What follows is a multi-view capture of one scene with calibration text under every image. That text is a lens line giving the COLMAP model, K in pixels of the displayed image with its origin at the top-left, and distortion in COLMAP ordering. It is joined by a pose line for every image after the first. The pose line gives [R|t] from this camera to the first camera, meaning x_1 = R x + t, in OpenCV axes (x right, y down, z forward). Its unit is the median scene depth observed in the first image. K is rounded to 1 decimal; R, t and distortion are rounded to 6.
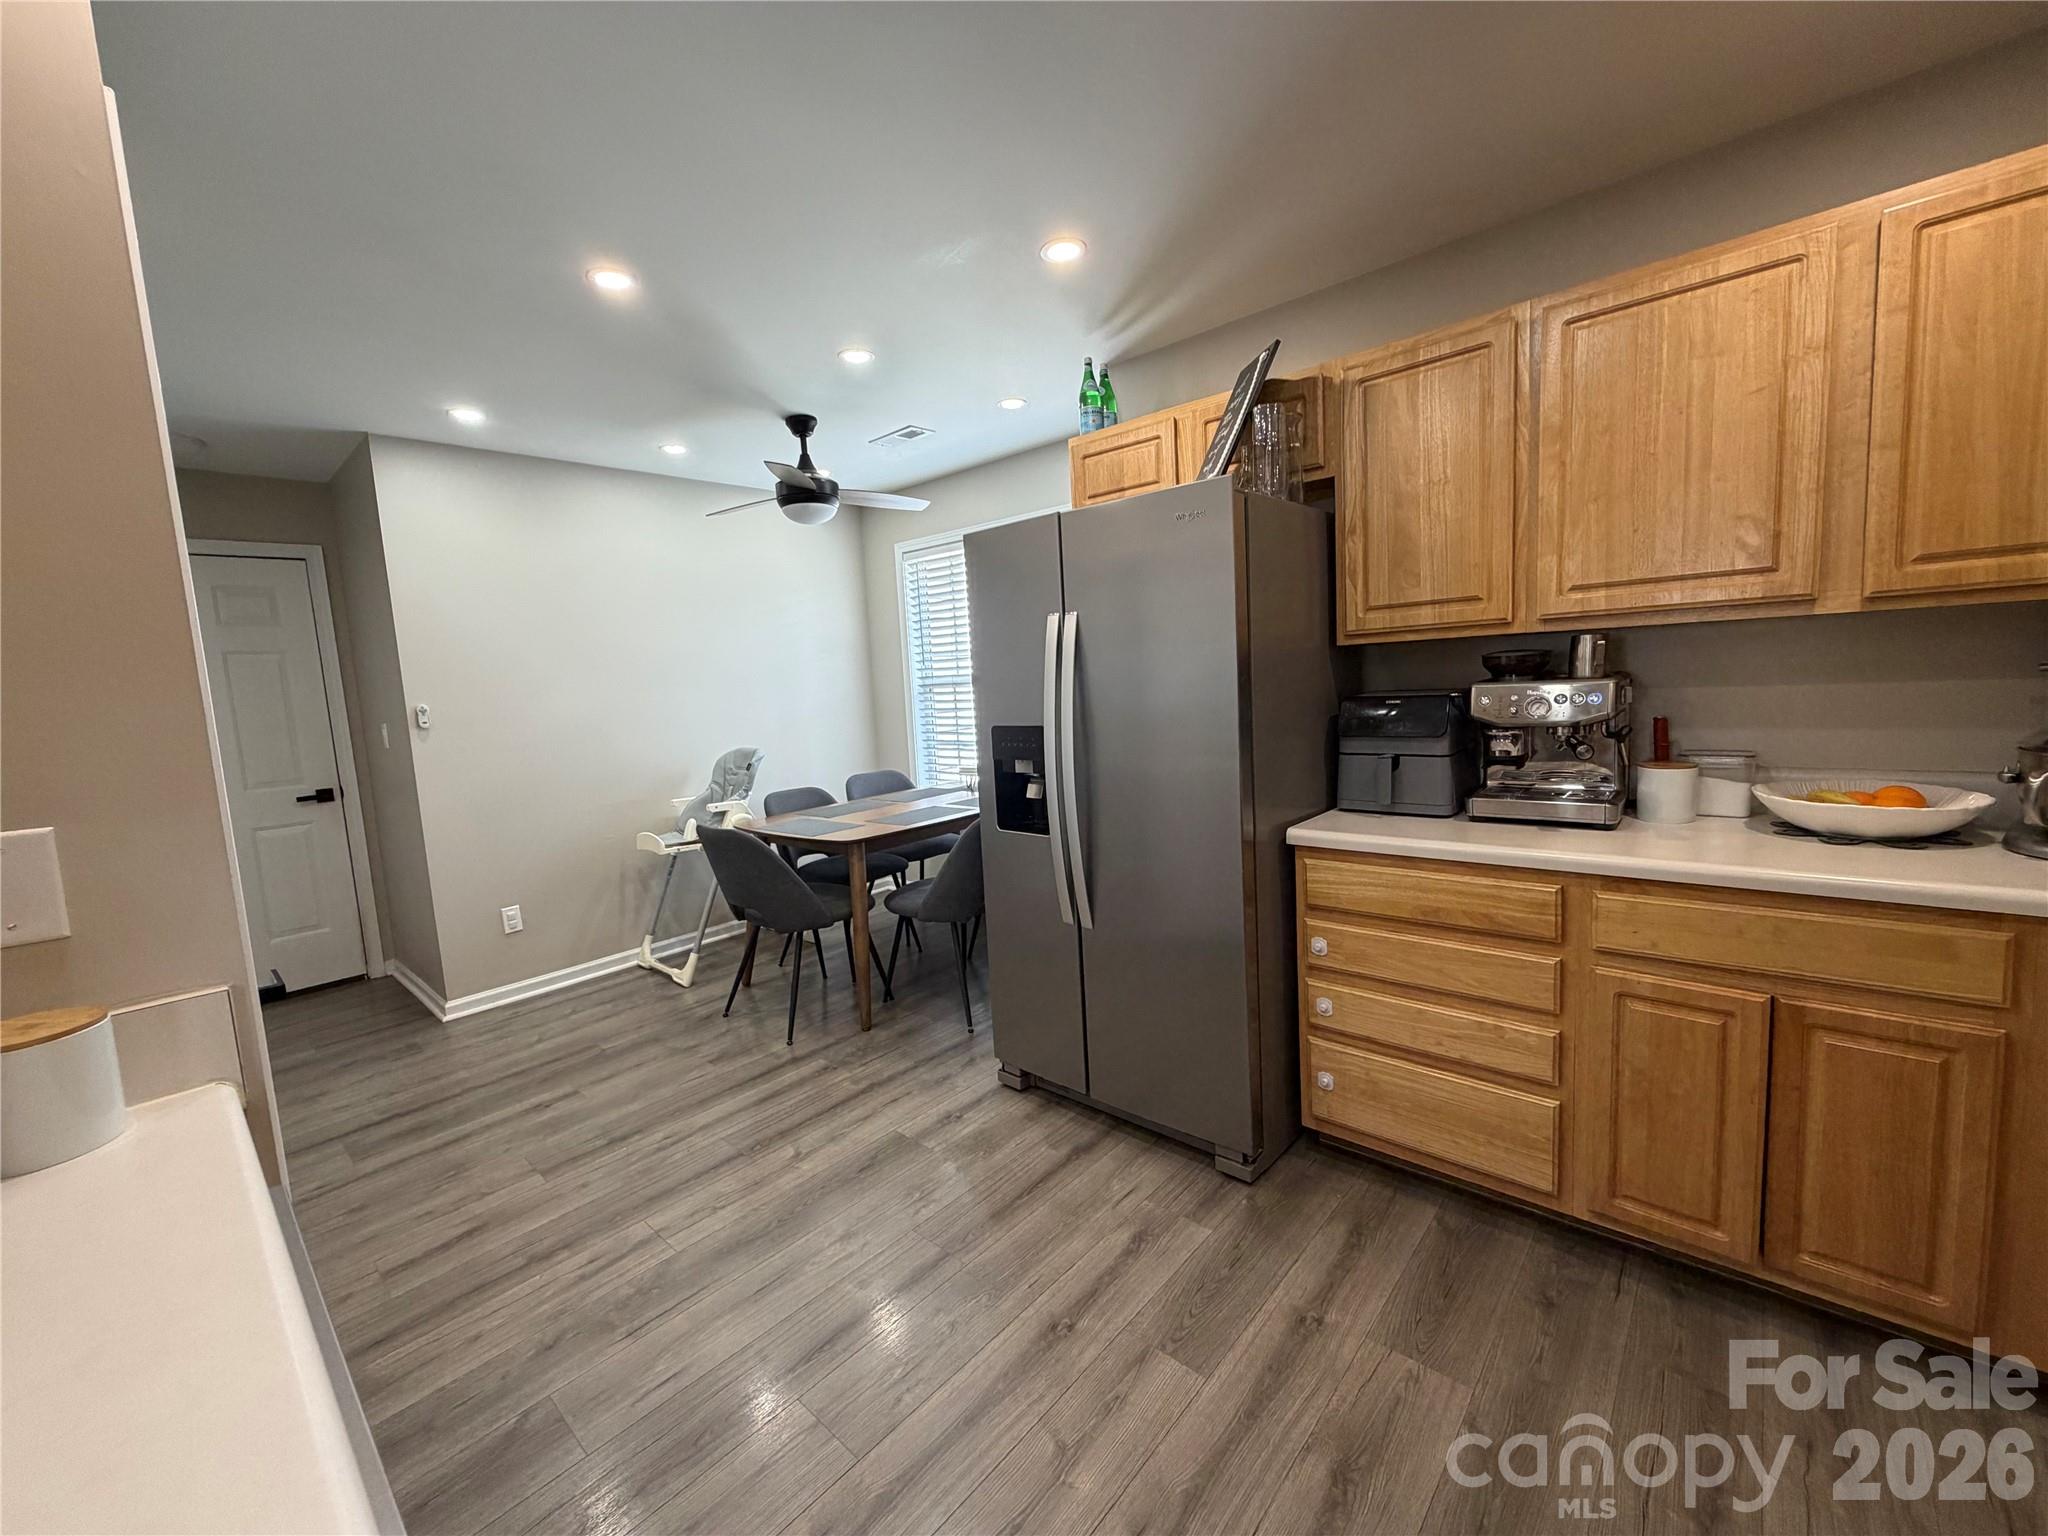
lens RADIAL K [[818.1, 0, 1021.0], [0, 818.1, 767.9], [0, 0, 1]] dist [0.001735, -0.000060]
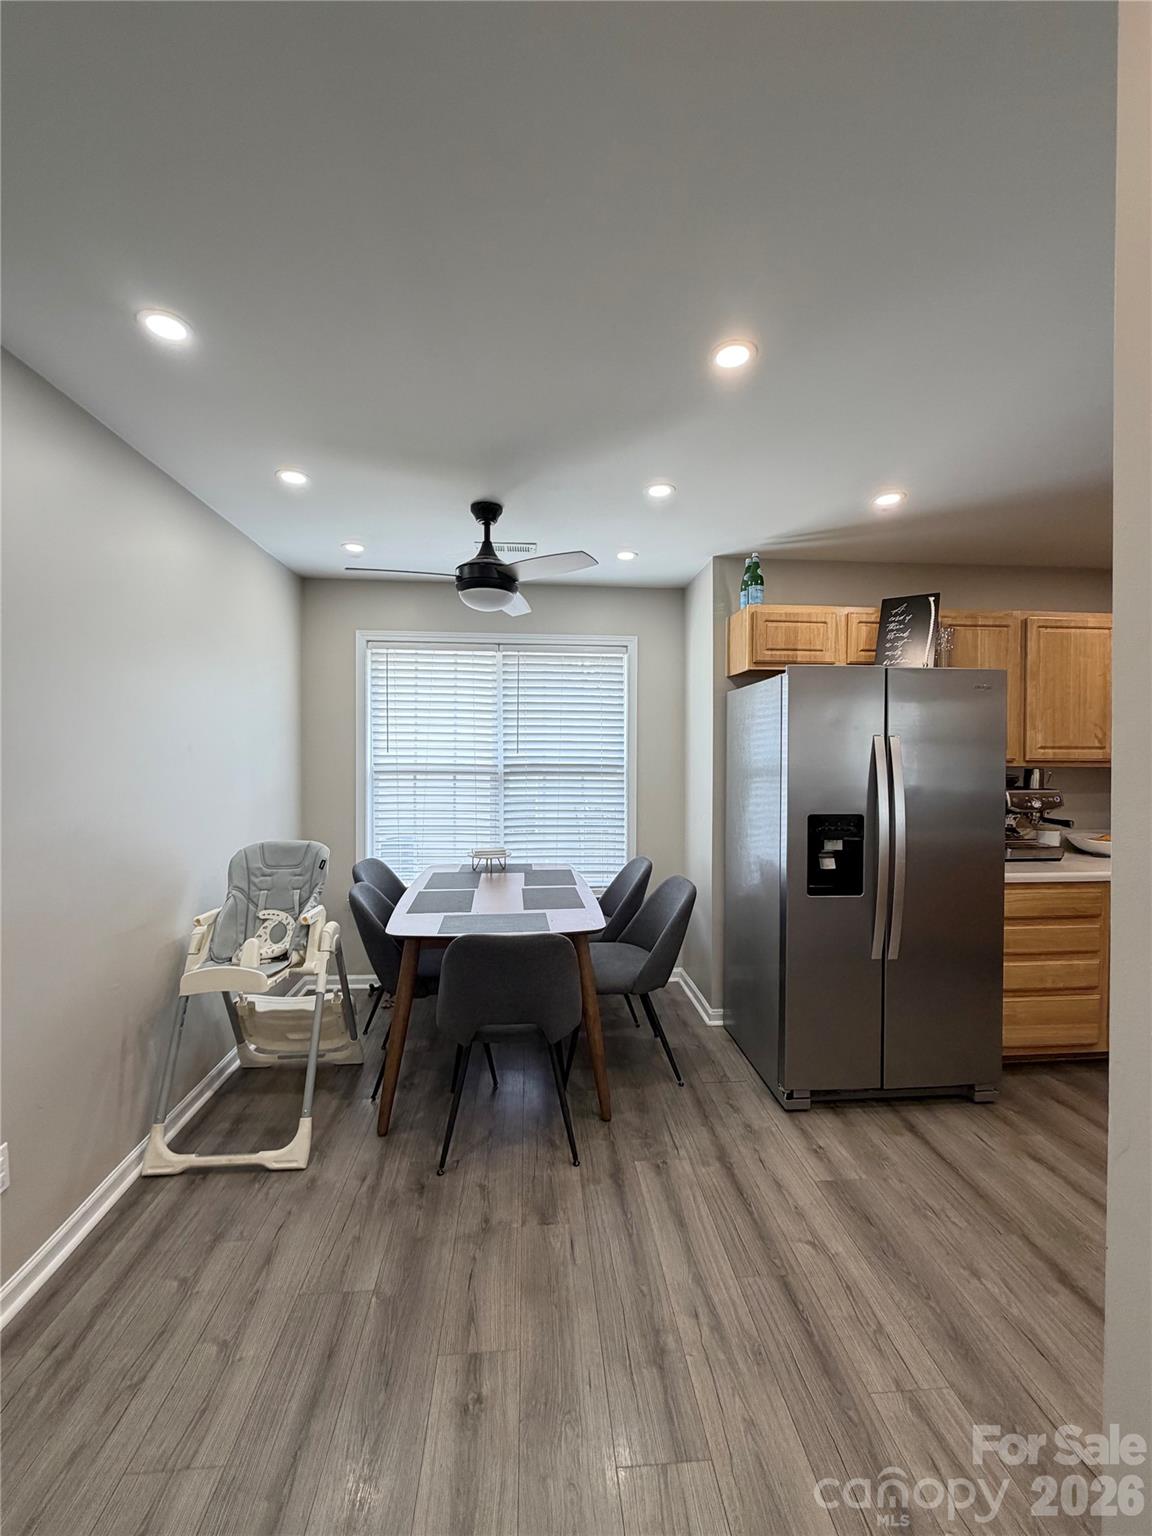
lens RADIAL K [[613.6, 0, 575.5], [0, 613.6, 765.7], [0, 0, 1]] dist [0.001735, -0.000060]
pose [[0.682932, 0.046228, 0.729018, -1.087099], [0.039304, 0.994224, -0.099864, -0.050048], [-0.729424, 0.096854, 0.677171, 0.667698]]
